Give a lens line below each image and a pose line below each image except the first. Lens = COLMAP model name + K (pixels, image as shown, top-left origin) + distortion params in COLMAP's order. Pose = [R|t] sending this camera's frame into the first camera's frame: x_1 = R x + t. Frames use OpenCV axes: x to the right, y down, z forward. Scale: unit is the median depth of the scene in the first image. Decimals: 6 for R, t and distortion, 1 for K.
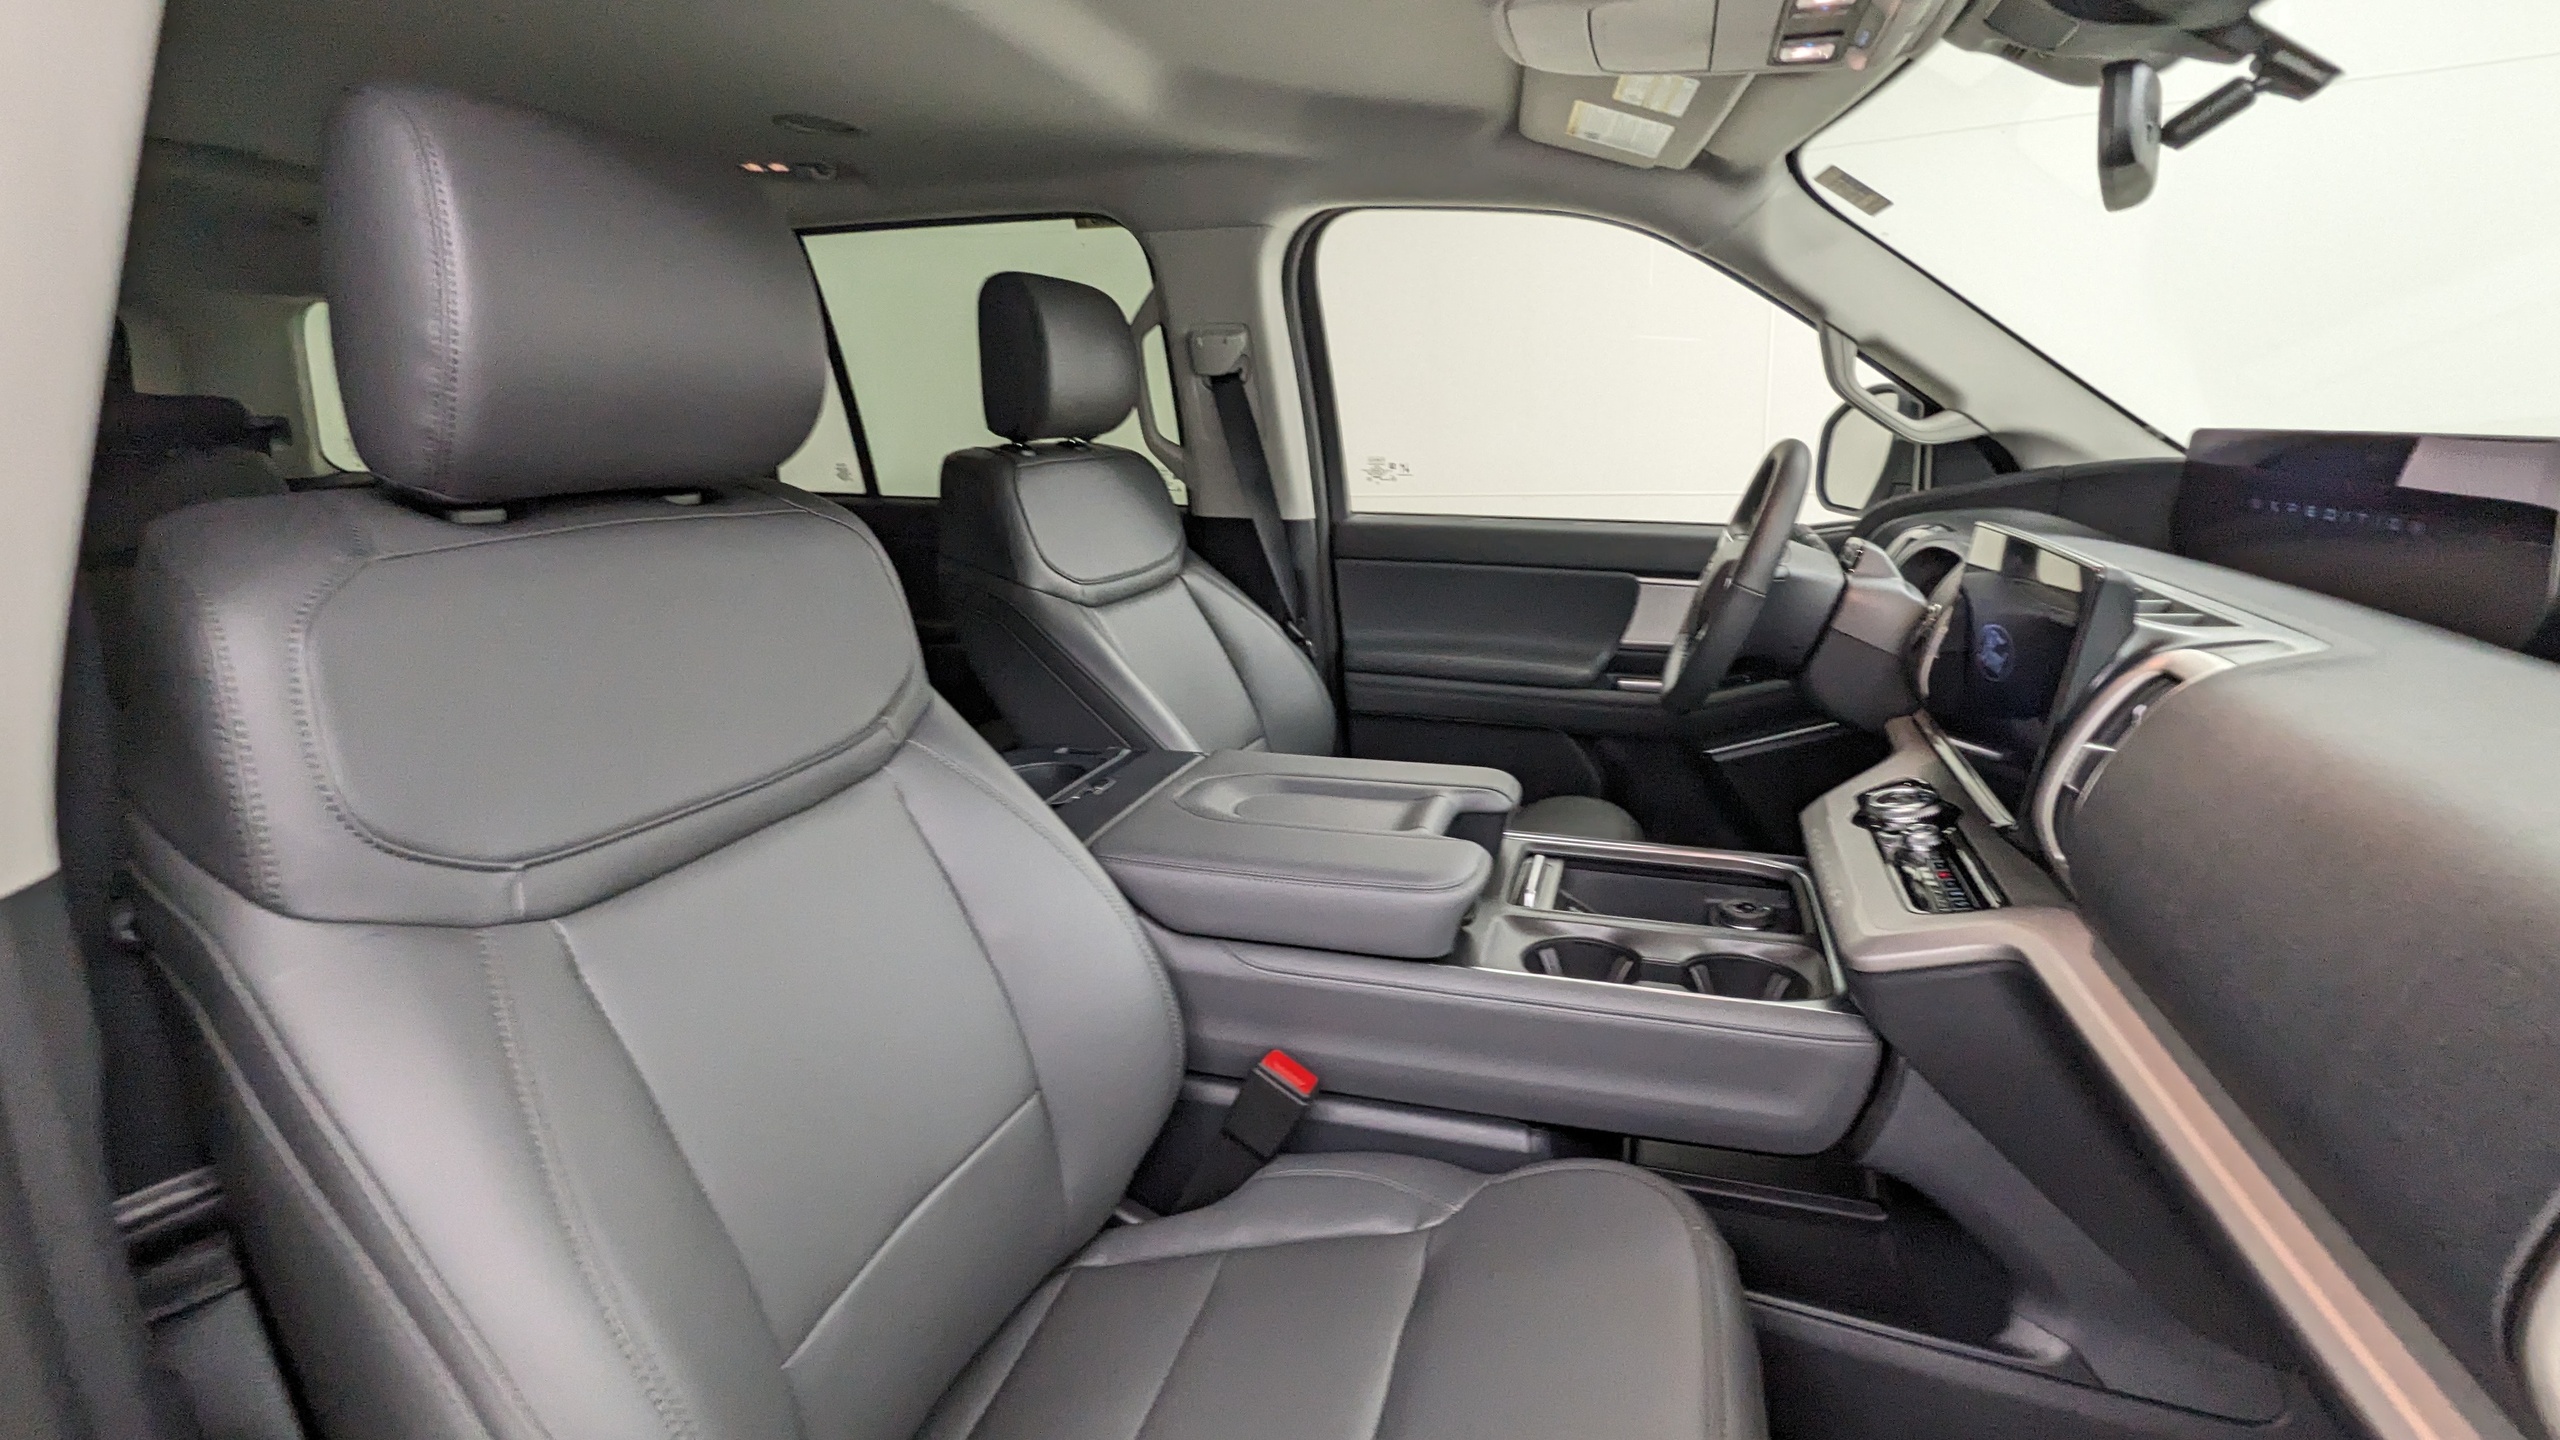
lens RADIAL K [[1228.6, 0, 1280.0], [0, 1228.6, 720.0], [0, 0, 1]] dist [0.000827, -0.000497]
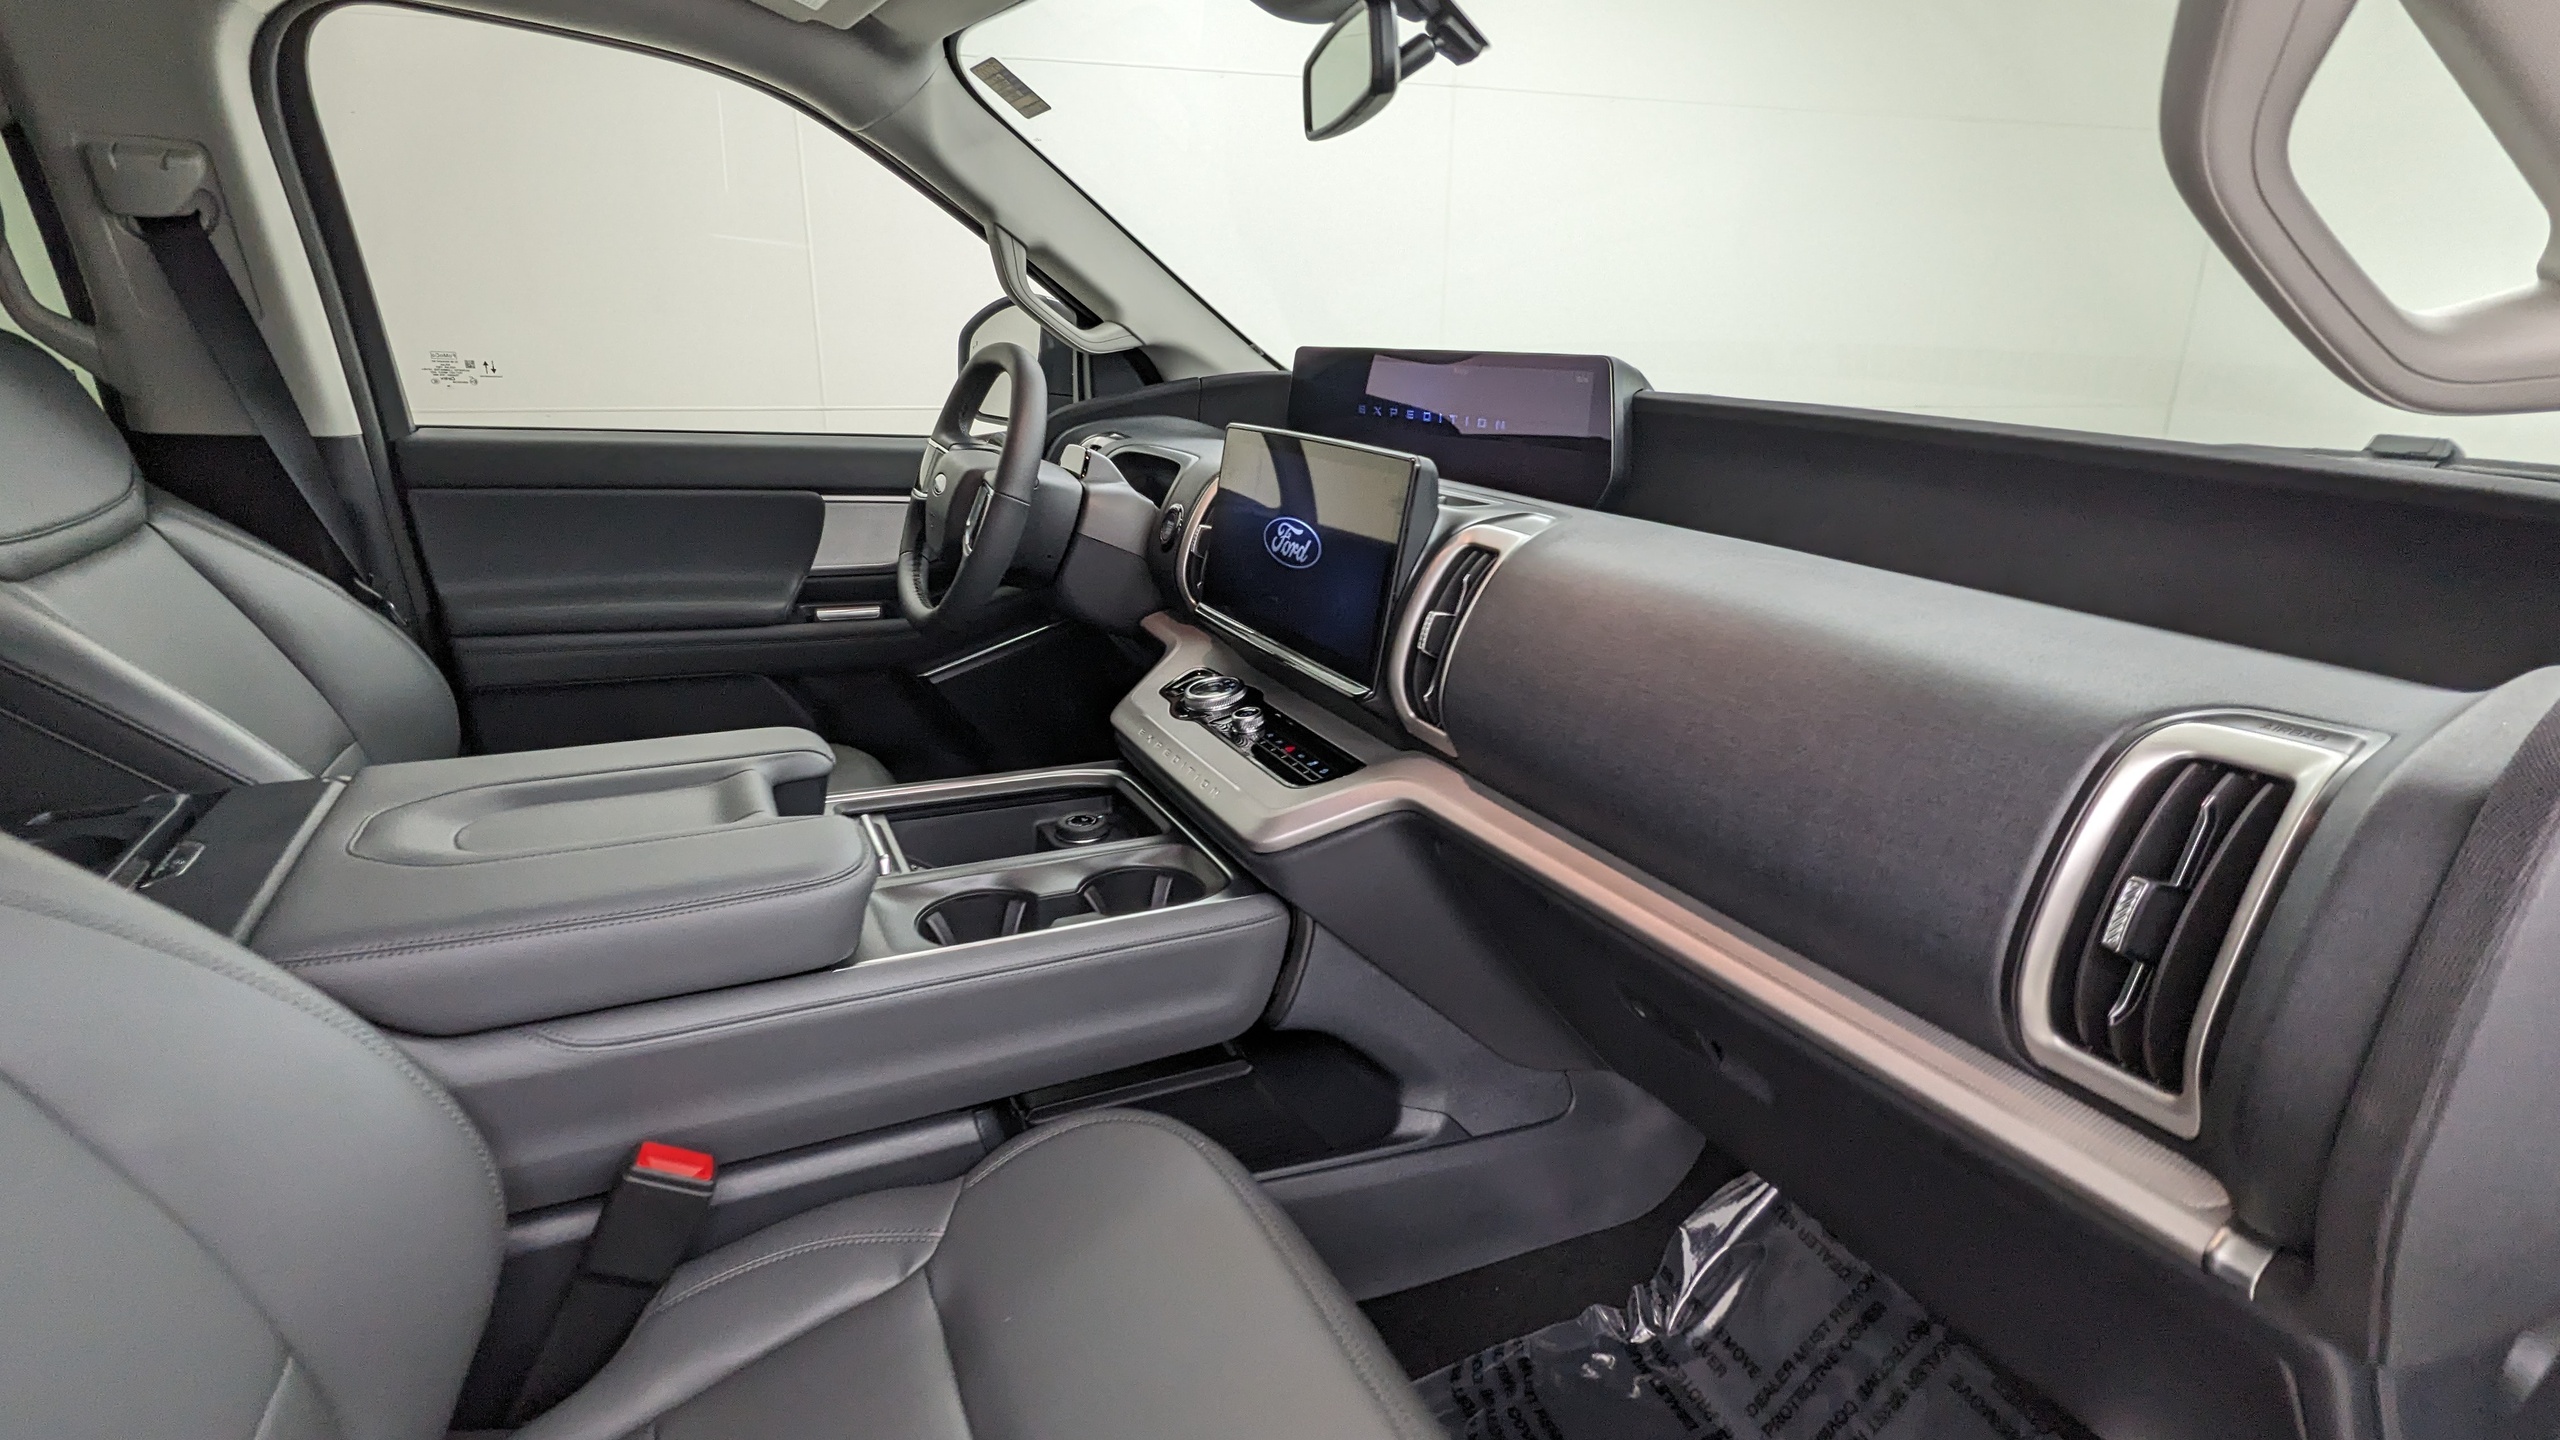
lens RADIAL K [[1232.2, 0, 1280.1], [0, 1232.2, 728.2], [0, 0, 1]] dist [-0.001964, -0.000398]
pose [[0.729916, -0.168876, 0.662347, -0.138499], [0.123107, 0.985633, 0.115638, -0.015117], [-0.672359, -0.002866, 0.740219, 0.145401]]
